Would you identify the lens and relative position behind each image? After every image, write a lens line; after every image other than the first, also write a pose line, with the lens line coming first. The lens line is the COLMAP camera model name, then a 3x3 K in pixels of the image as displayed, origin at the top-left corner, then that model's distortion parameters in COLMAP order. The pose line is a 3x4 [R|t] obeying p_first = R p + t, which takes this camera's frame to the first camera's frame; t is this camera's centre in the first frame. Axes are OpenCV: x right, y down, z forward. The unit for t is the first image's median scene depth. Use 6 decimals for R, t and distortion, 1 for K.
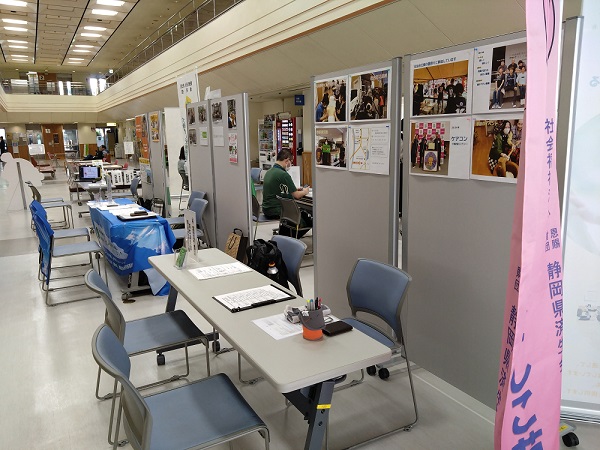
lens RADIAL K [[477.5, 0, 305.1], [0, 477.5, 225.5], [0, 0, 1]] dist [-0.000687, -0.063184]
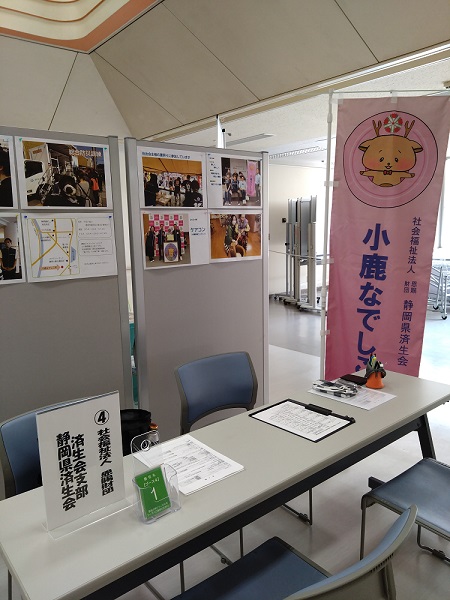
lens RADIAL K [[477.5, 0, 214.9], [0, 477.5, 309.0], [0, 0, 1]] dist [-0.000687, -0.063184]
pose [[-0.169574, -0.154963, 0.973258, -0.762959], [0.203535, 0.960763, 0.188436, -0.193002], [-0.964271, 0.230046, -0.131380, 1.080746]]
